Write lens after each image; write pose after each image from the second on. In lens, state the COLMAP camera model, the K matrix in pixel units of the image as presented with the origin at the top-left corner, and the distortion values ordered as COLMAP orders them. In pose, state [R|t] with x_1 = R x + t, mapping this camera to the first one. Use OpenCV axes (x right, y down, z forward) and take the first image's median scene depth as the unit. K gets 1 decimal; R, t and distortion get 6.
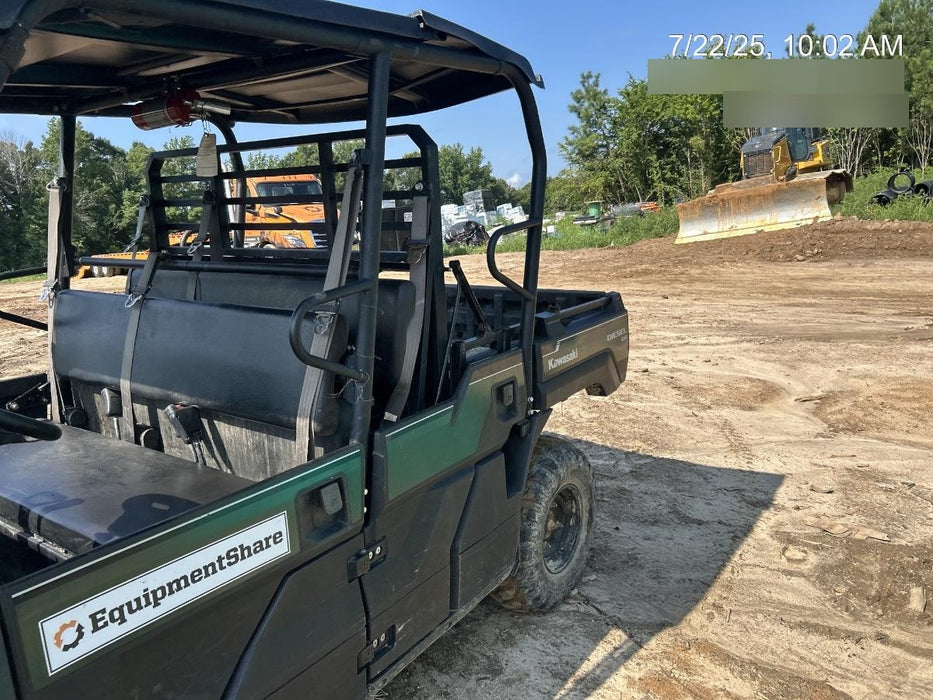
lens RADIAL K [[705.6, 0, 457.7], [0, 705.6, 364.3], [0, 0, 1]] dist [0.030059, -0.010264]
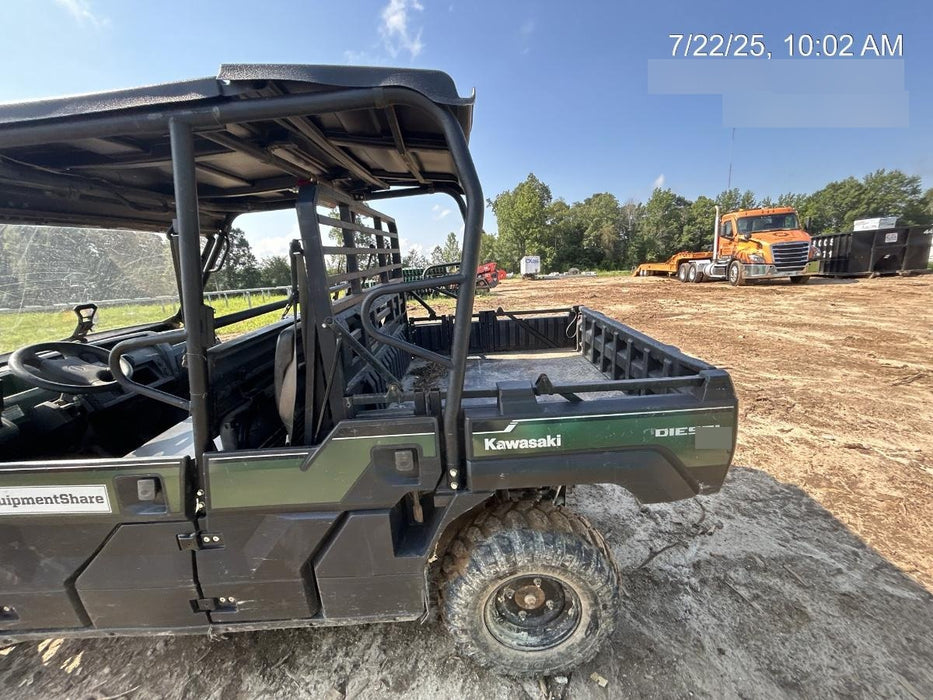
lens RADIAL K [[375.7, 0, 463.8], [0, 375.7, 352.2], [0, 0, 1]] dist [0.003481, -0.001182]
pose [[0.577861, 0.212378, -0.788018, 0.488144], [-0.147083, 0.976839, 0.155409, -0.190491], [0.802772, 0.026099, 0.595714, 0.755243]]
